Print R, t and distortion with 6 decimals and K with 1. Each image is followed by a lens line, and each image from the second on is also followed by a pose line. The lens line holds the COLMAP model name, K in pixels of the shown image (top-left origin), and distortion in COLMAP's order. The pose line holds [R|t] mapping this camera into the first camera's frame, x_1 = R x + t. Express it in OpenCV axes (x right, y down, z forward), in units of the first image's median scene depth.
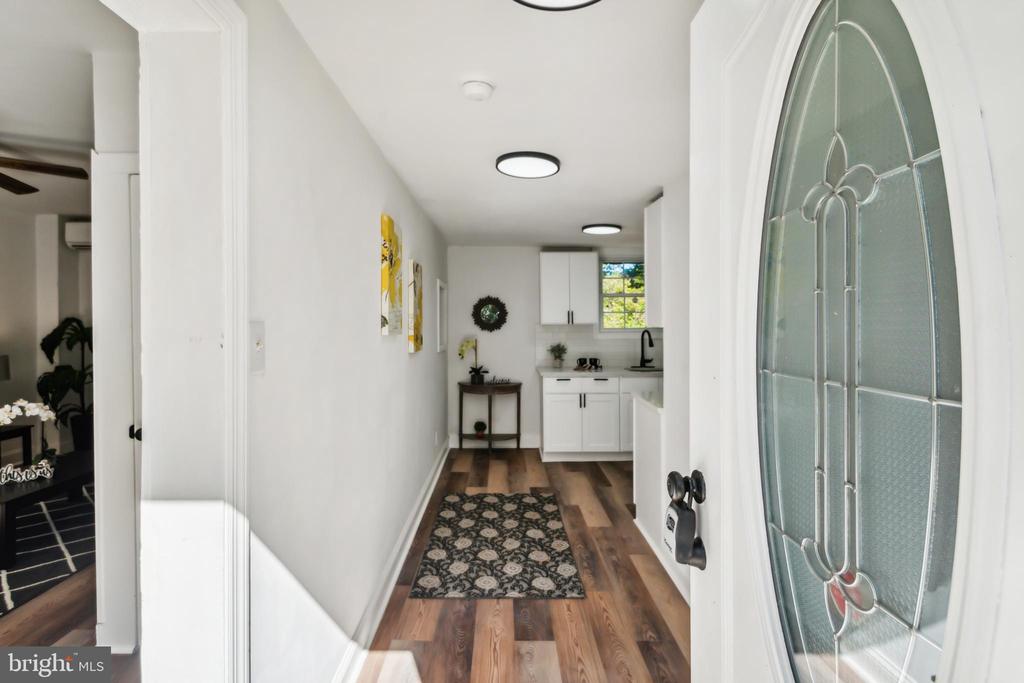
lens RADIAL K [[493.3, 0, 511.4], [0, 493.3, 337.1], [0, 0, 1]] dist [0.004945, 0.000801]
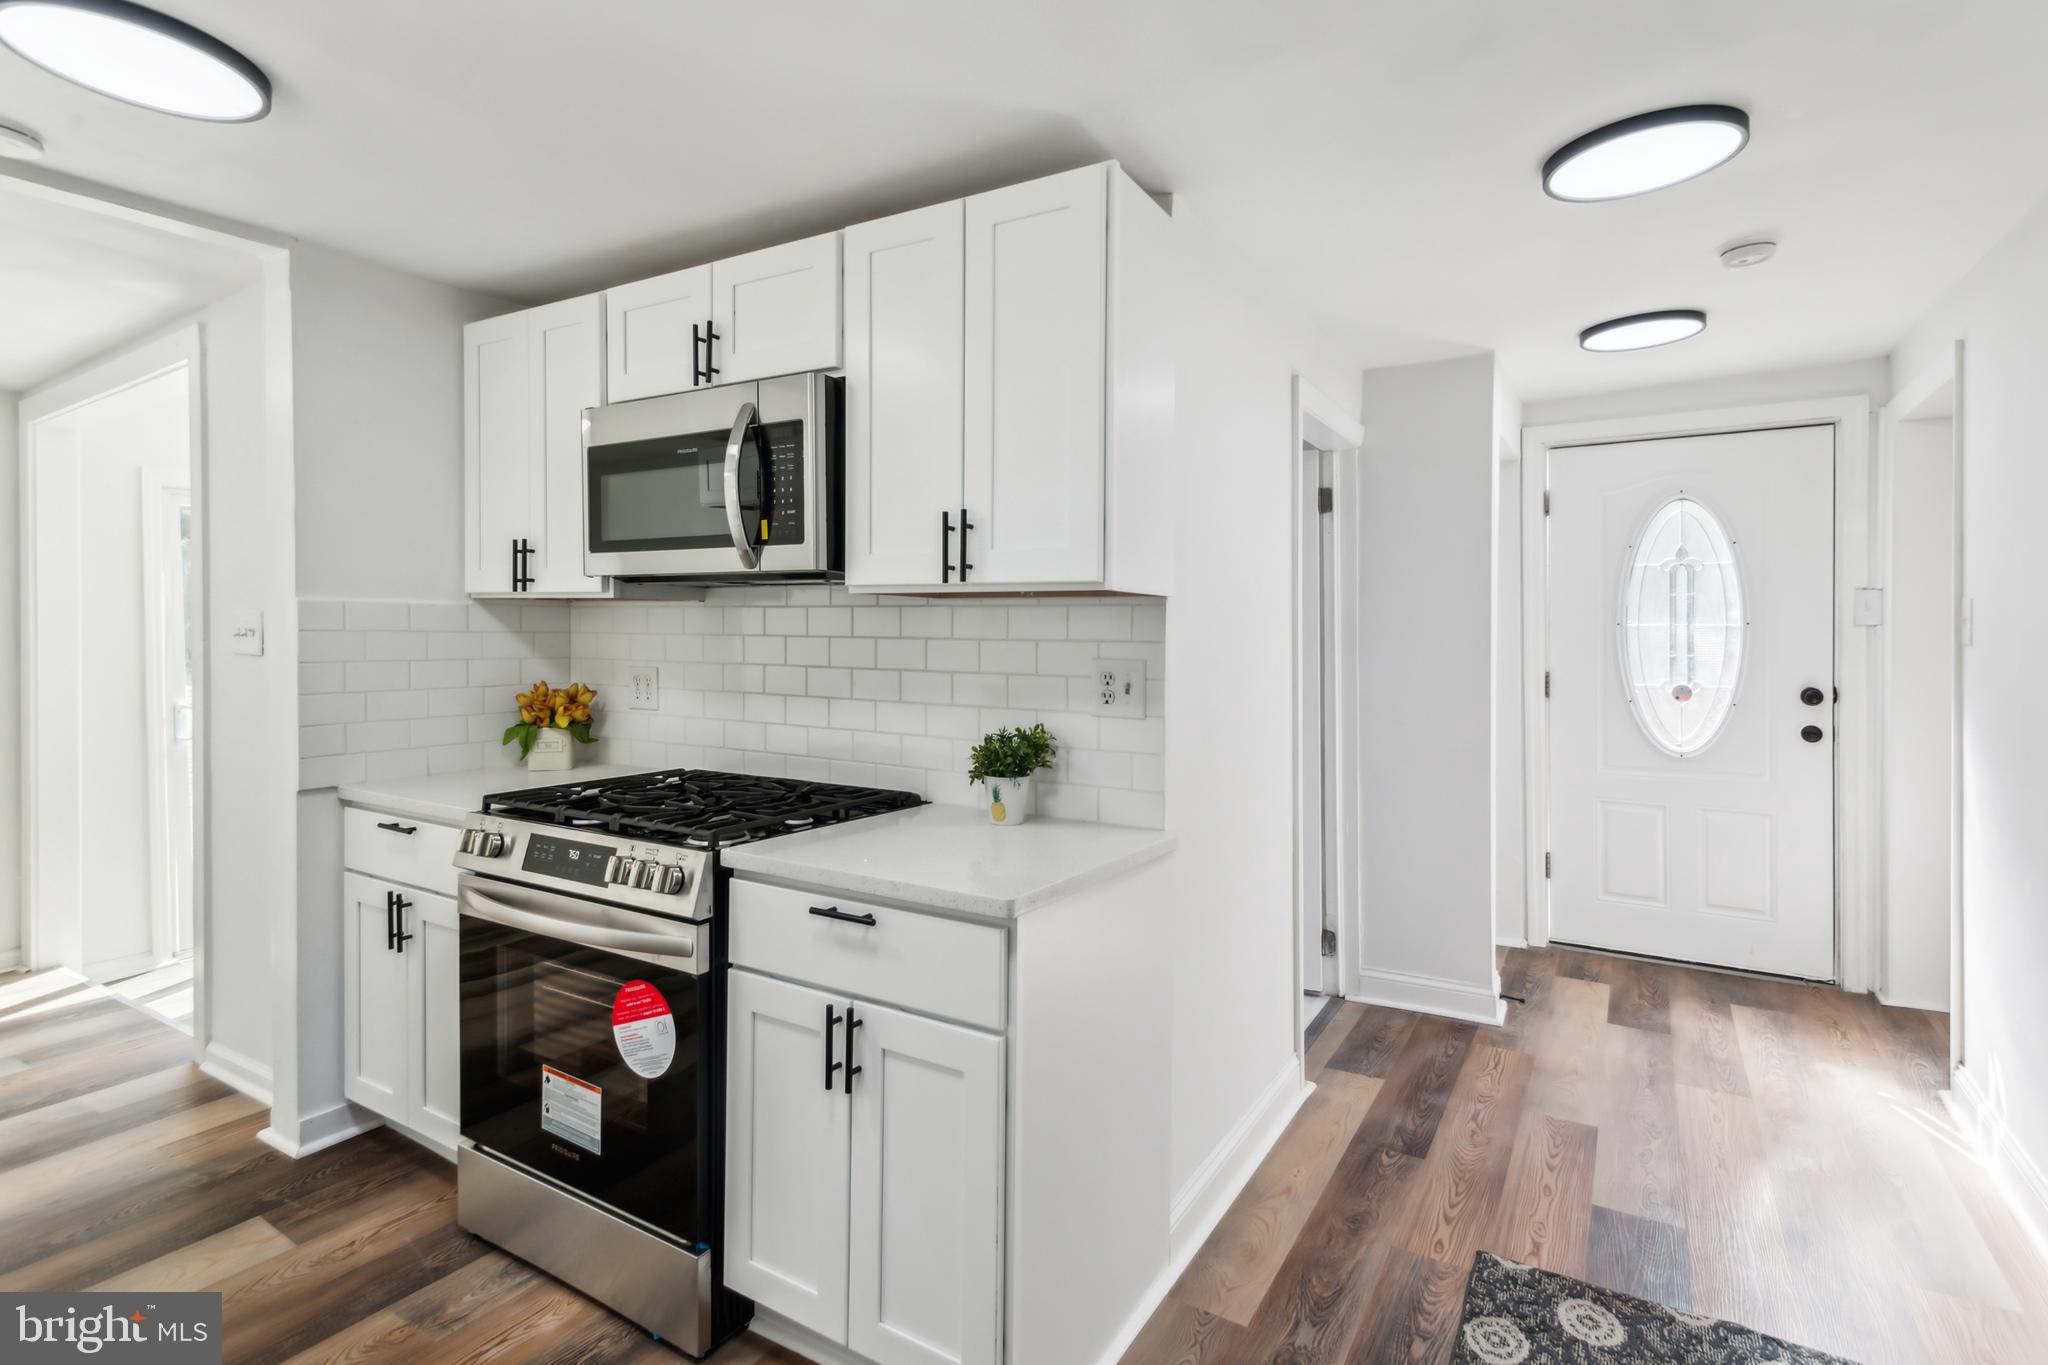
lens RADIAL K [[986.6, 0, 1031.9], [0, 986.6, 599.3], [0, 0, 1]] dist [0.004945, 0.000801]
pose [[-0.840970, -0.000749, 0.541081, 0.017436], [0.002592, 0.999982, 0.005413, -0.024287], [-0.541075, 0.005955, -0.840953, 1.862021]]
